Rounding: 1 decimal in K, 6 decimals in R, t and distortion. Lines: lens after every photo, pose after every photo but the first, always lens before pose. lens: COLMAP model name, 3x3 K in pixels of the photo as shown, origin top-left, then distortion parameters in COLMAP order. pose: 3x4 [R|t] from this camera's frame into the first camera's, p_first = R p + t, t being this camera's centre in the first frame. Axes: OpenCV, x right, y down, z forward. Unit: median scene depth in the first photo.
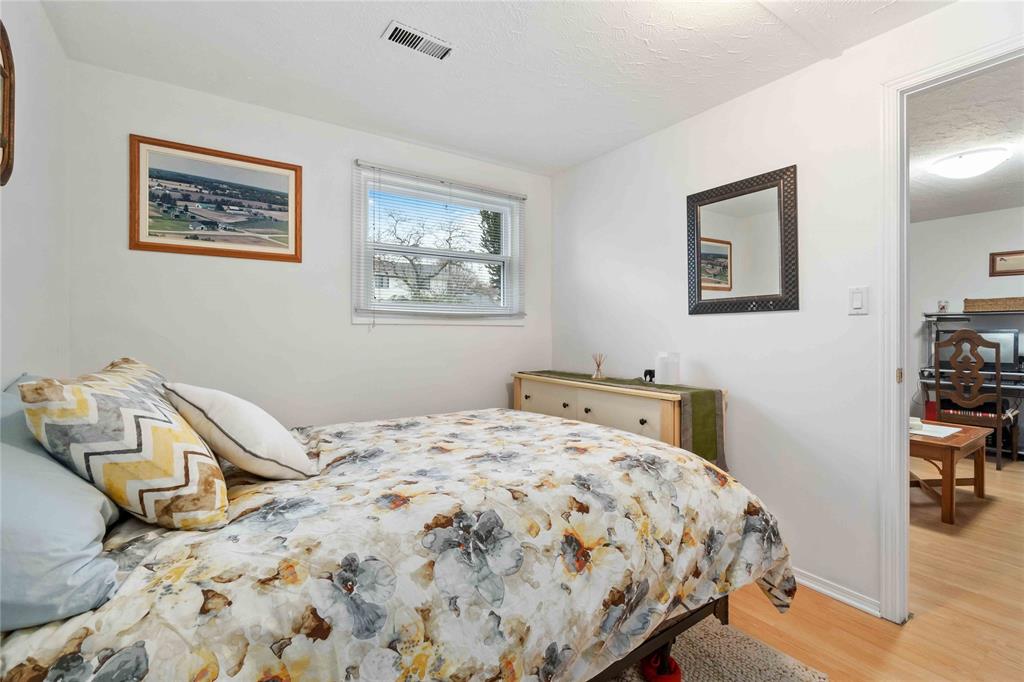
lens RADIAL K [[454.0, 0, 515.2], [0, 454.0, 330.2], [0, 0, 1]] dist [-0.003226, -0.000130]
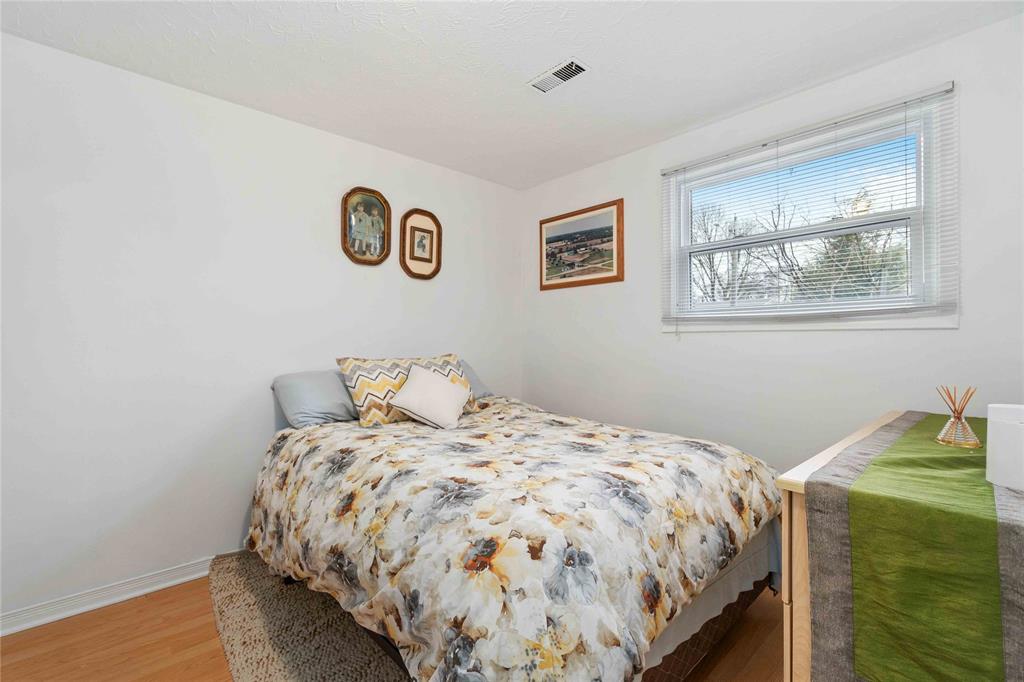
lens RADIAL K [[454.0, 0, 516.1], [0, 454.0, 346.5], [0, 0, 1]] dist [-0.003226, -0.000130]
pose [[0.132557, 0.012962, -0.991091, 0.740517], [0.005284, 0.999891, 0.013784, 0.003114], [0.991161, -0.007064, 0.132474, 0.645705]]
